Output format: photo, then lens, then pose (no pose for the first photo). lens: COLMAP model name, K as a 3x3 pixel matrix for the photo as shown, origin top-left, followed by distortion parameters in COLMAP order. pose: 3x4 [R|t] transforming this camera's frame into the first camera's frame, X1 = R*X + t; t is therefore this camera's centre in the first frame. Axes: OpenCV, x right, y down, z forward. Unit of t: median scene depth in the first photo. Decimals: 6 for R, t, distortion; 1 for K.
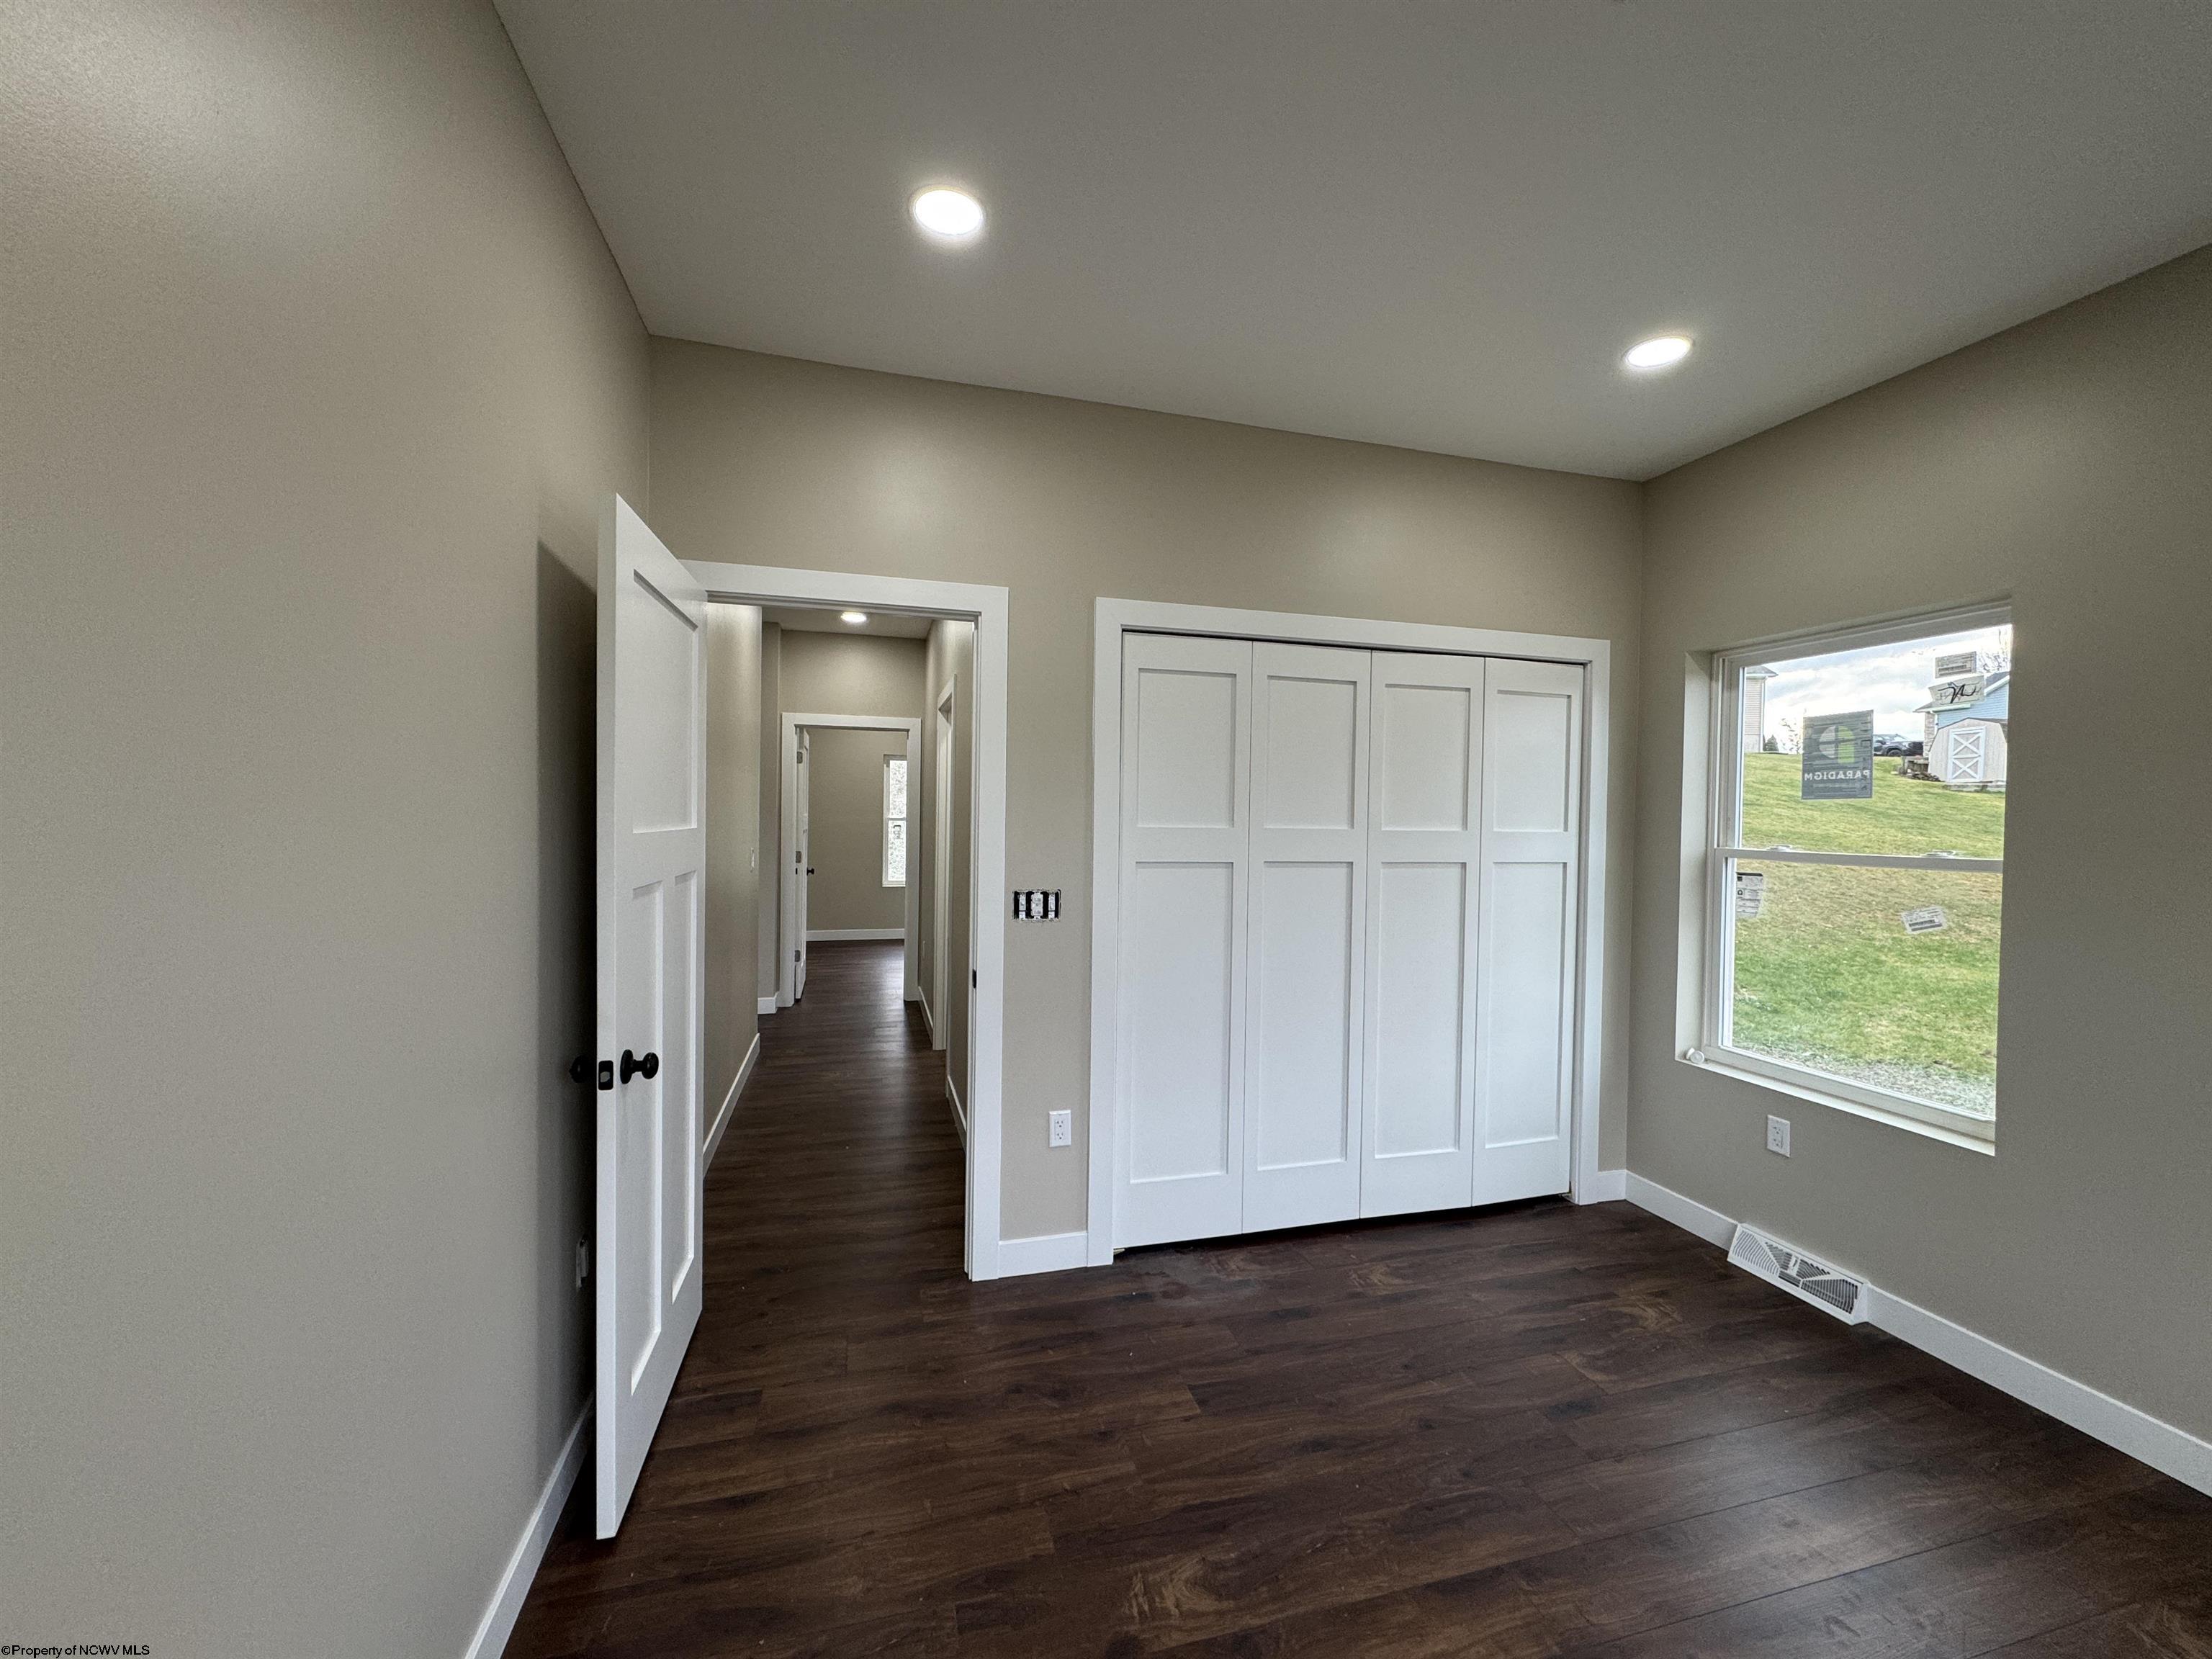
lens RADIAL K [[877.4, 0, 1107.3], [0, 877.4, 824.7], [0, 0, 1]] dist [-0.004200, 0.001416]
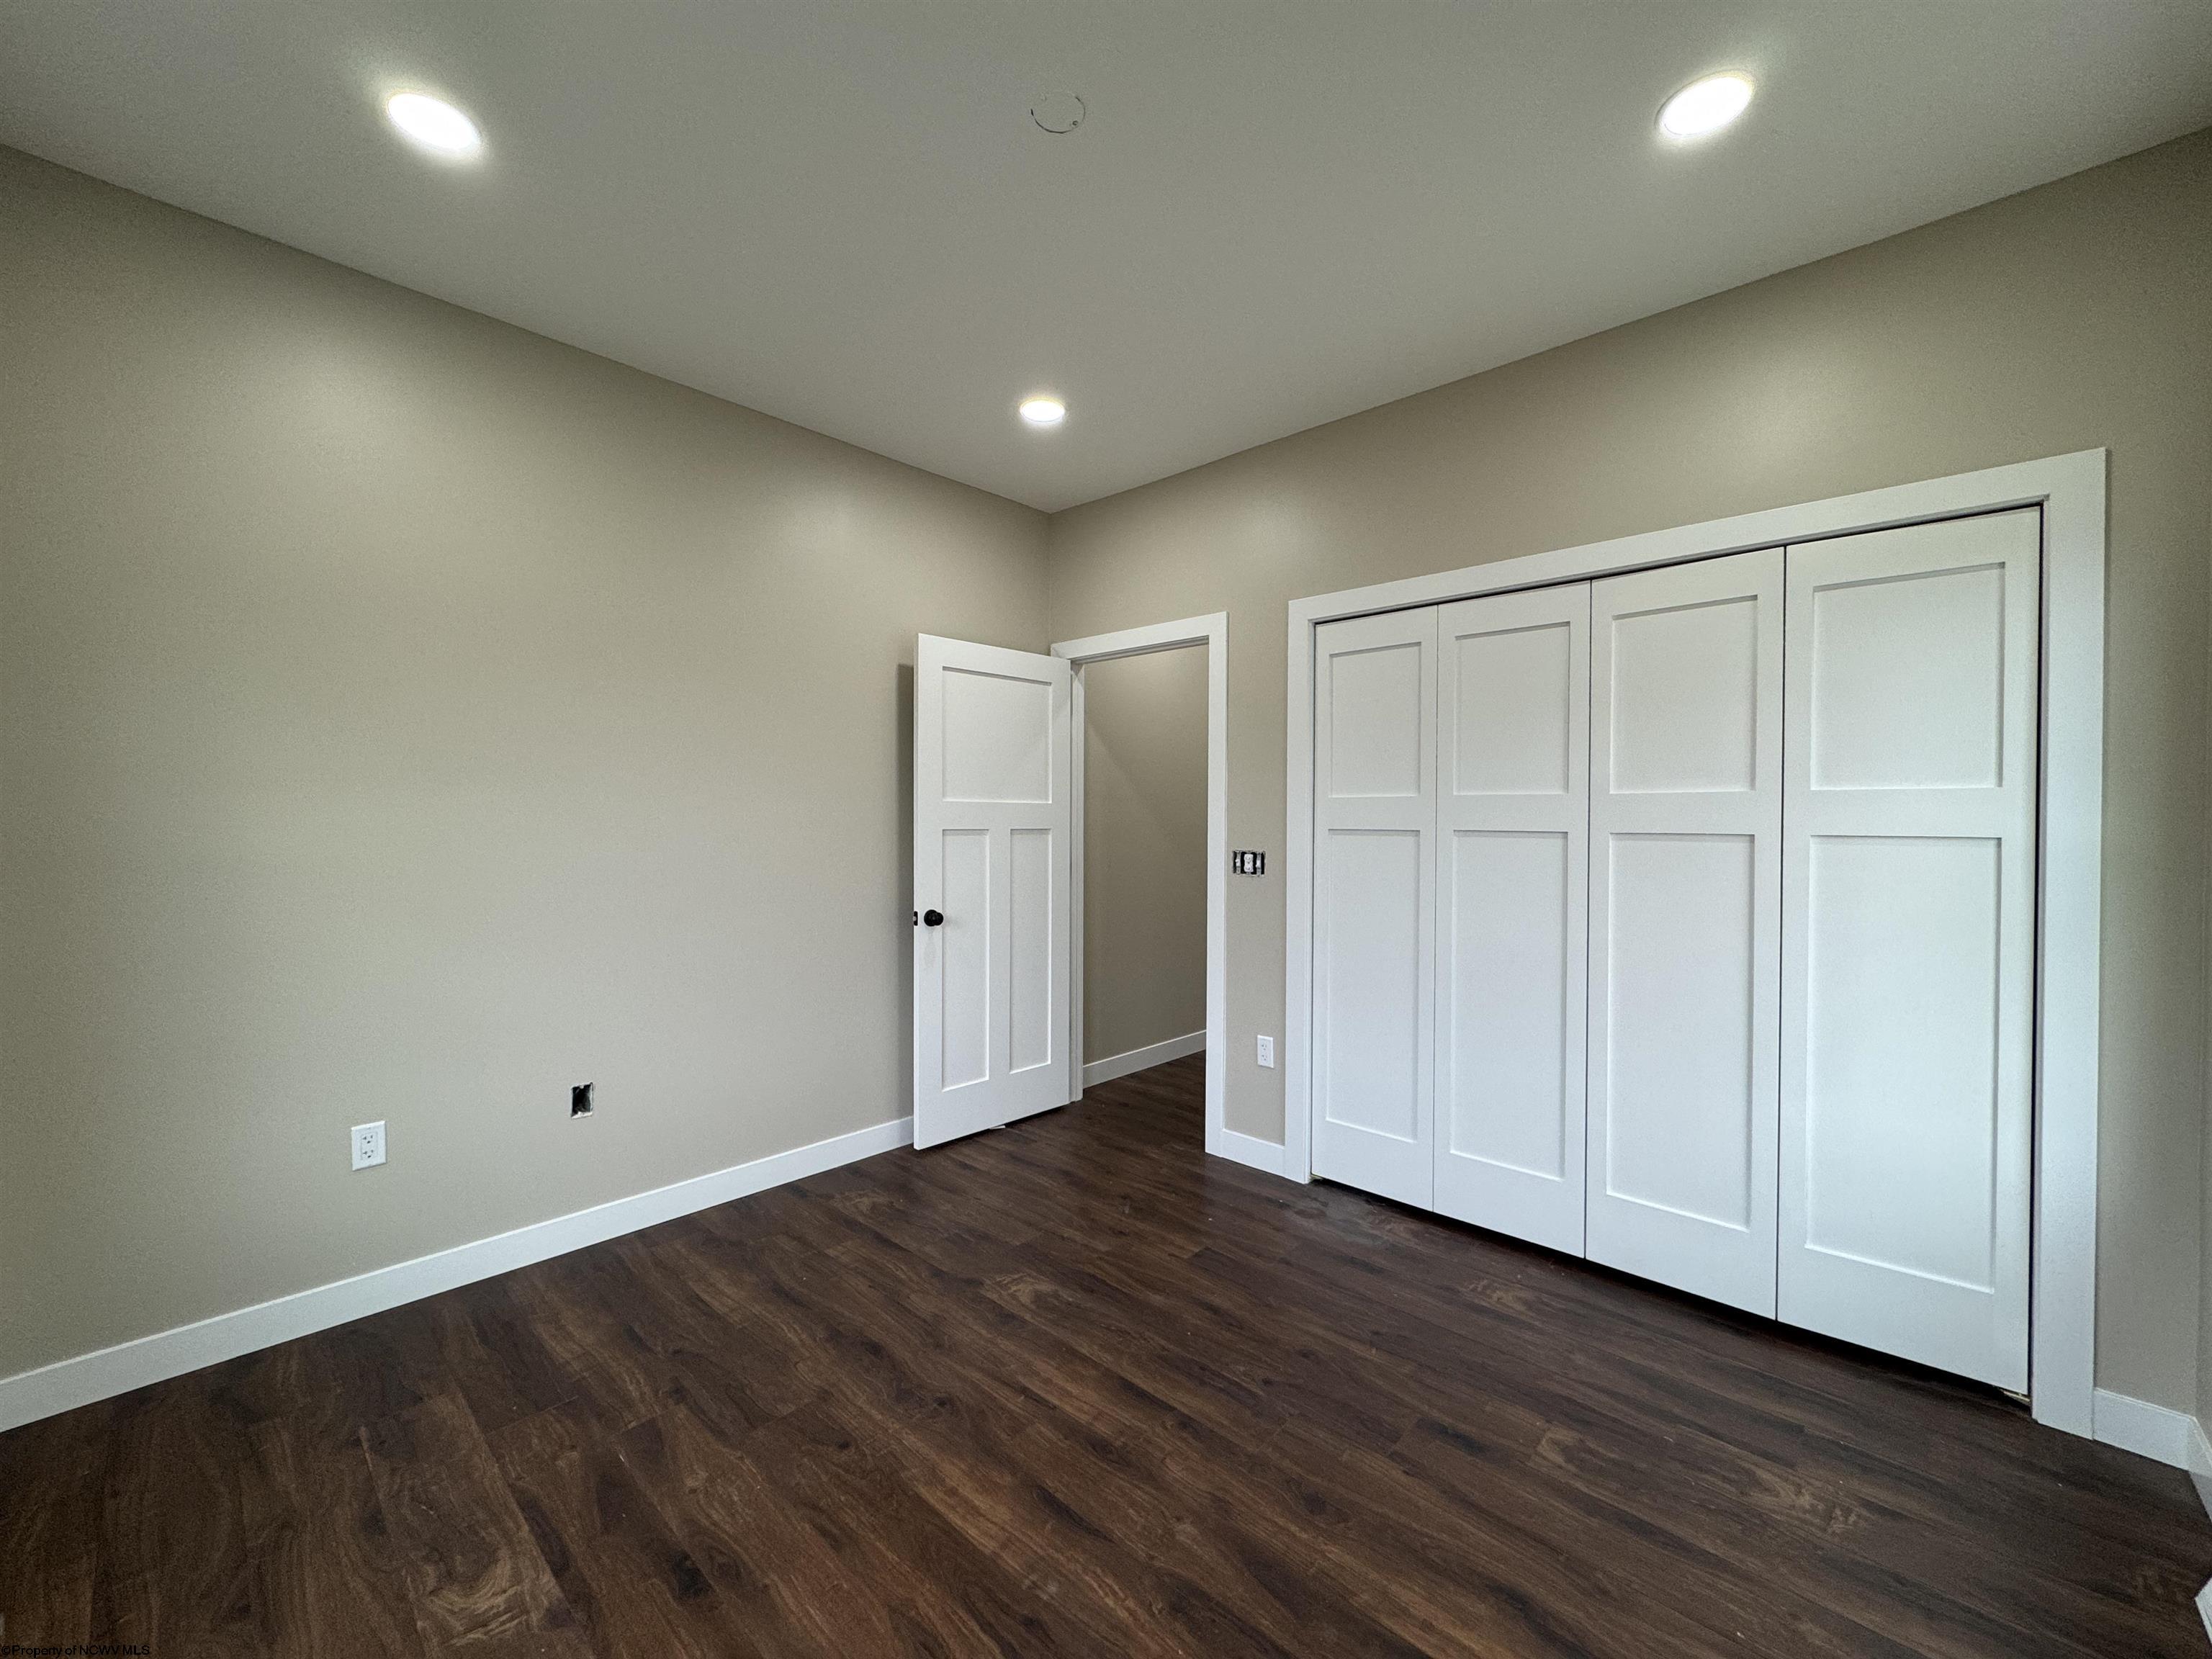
lens RADIAL K [[877.4, 0, 1110.1], [0, 877.4, 834.5], [0, 0, 1]] dist [-0.004200, 0.001416]
pose [[0.525225, 0.001177, -0.850962, 0.859651], [-0.007913, 0.999963, -0.003501, 0.056733], [0.850926, 0.008572, 0.525215, 0.191325]]
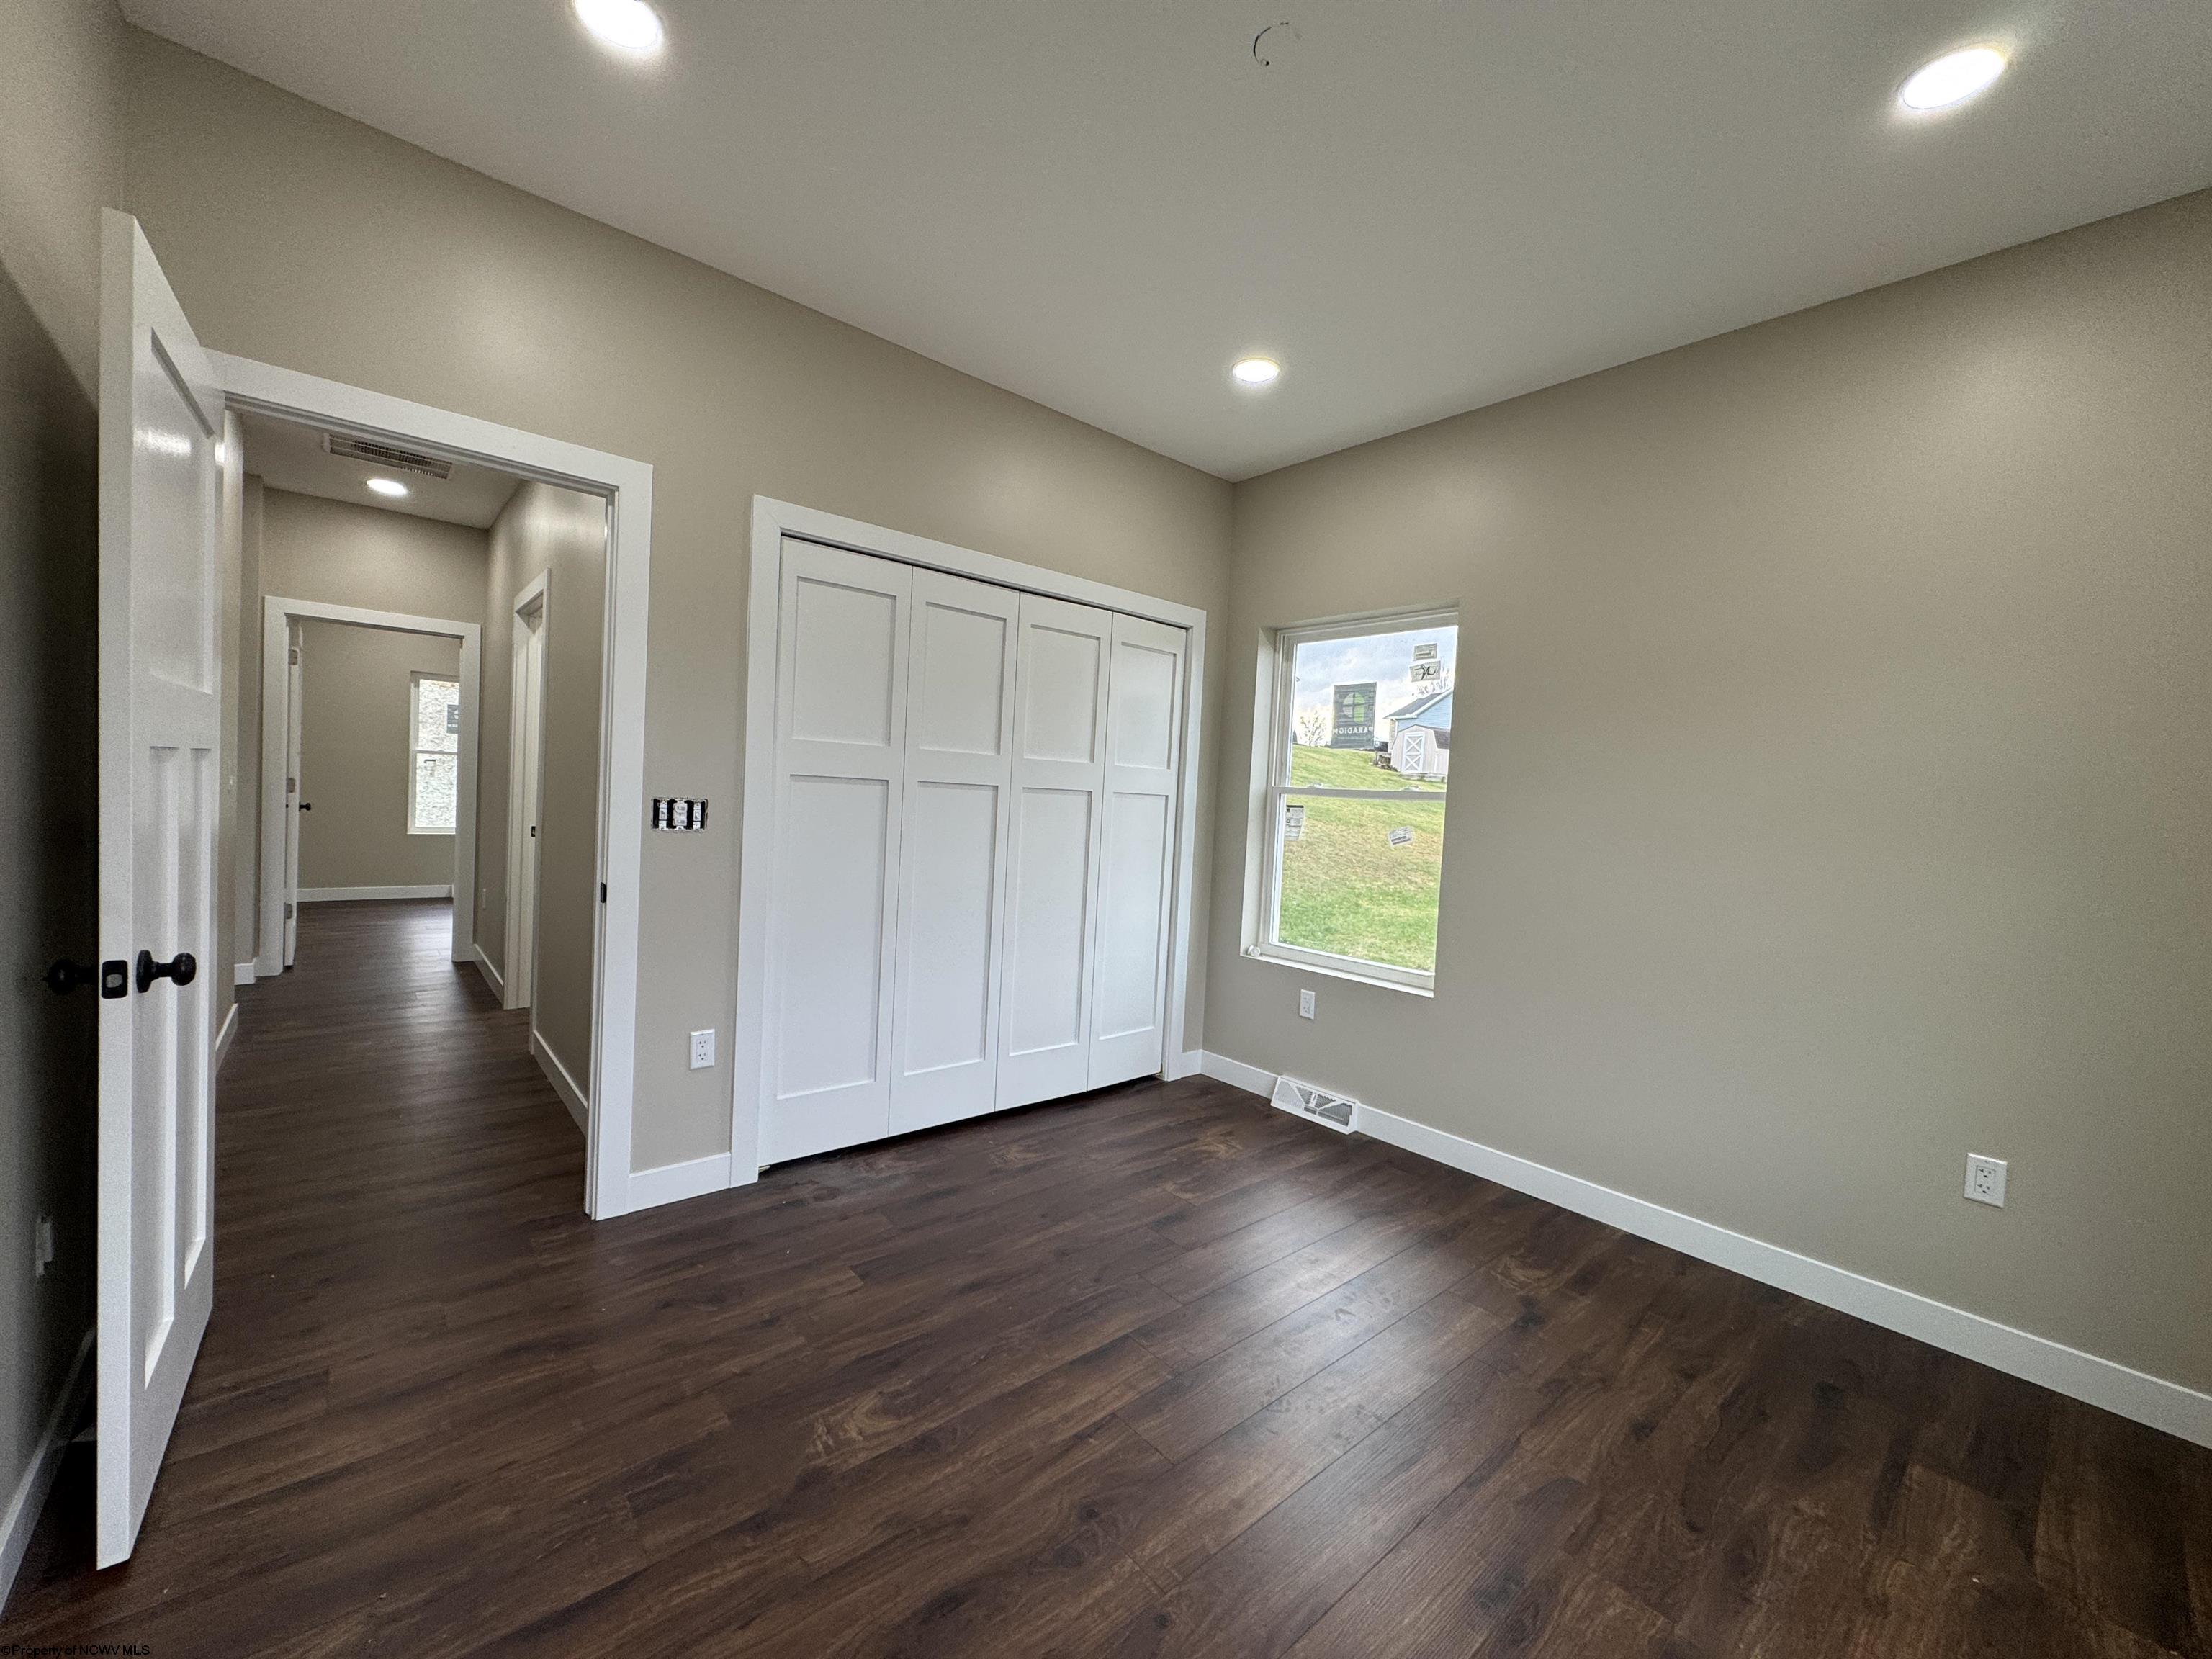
lens RADIAL K [[877.4, 0, 1108.8], [0, 877.4, 824.0], [0, 0, 1]] dist [-0.004200, 0.001416]
pose [[0.902096, 0.016300, 0.431227, -0.070585], [-0.031871, 0.999074, 0.028908, 0.060230], [-0.430357, -0.039821, 0.901780, -0.042601]]
